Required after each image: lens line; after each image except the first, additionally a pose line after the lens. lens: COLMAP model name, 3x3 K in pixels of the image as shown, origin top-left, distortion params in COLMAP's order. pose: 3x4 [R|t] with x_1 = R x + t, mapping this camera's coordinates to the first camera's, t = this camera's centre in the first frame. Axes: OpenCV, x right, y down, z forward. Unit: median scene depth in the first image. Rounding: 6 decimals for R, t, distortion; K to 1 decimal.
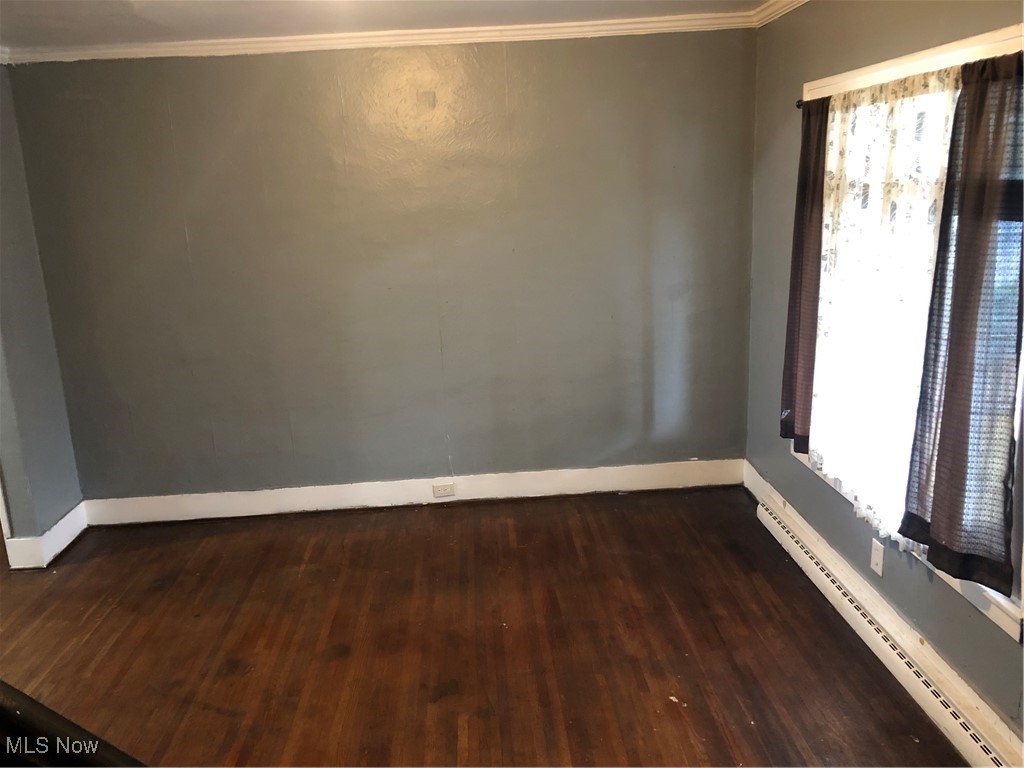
lens RADIAL K [[835.2, 0, 510.2], [0, 835.2, 380.6], [0, 0, 1]] dist [0.029377, -0.034558]
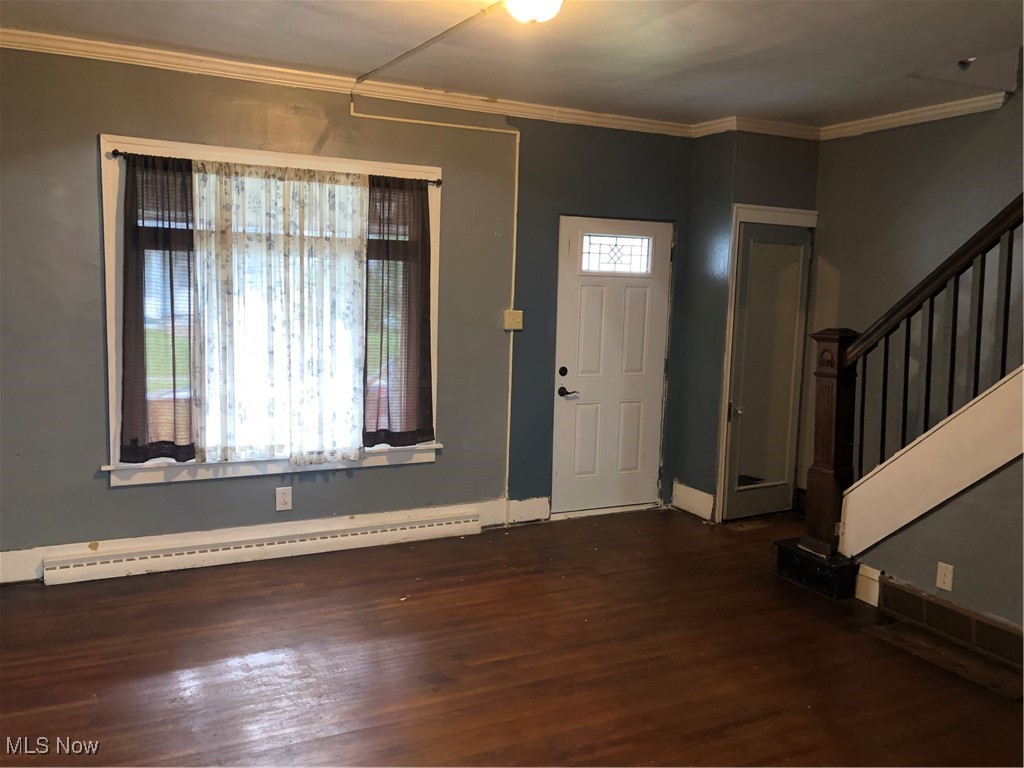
lens RADIAL K [[835.2, 0, 516.8], [0, 835.2, 381.0], [0, 0, 1]] dist [0.029377, -0.034558]
pose [[-0.413593, -0.067280, 0.907972, -0.752977], [0.202080, 0.965608, 0.163600, -0.099991], [-0.887752, 0.251147, -0.385773, 0.885149]]
